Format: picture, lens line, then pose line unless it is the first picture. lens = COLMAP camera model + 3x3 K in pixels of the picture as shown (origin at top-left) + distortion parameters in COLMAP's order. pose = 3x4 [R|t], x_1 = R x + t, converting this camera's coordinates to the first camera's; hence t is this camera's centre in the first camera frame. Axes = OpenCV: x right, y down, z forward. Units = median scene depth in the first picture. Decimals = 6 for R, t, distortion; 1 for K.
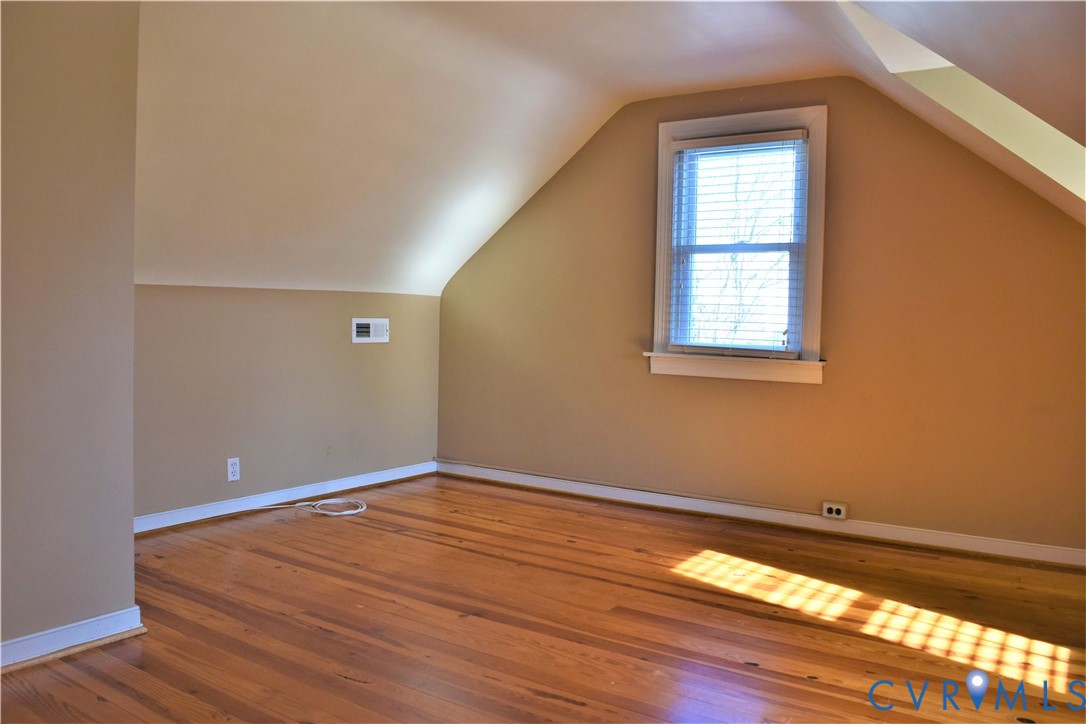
lens RADIAL K [[862.8, 0, 539.0], [0, 862.8, 361.3], [0, 0, 1]] dist [-0.085517, 0.020625]
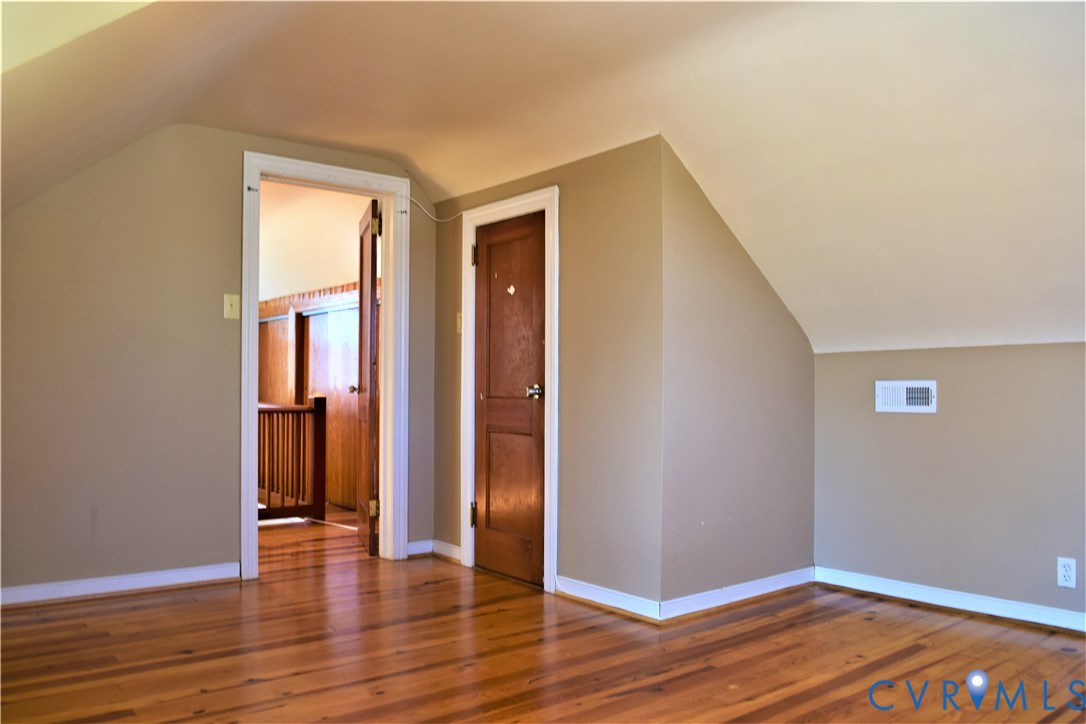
lens RADIAL K [[862.8, 0, 539.9], [0, 862.8, 362.9], [0, 0, 1]] dist [-0.085517, 0.020625]
pose [[-0.308671, -0.040434, -0.950309, 0.694631], [-0.049082, 0.998442, -0.026539, -0.031265], [0.949902, 0.038451, -0.310174, 0.979571]]
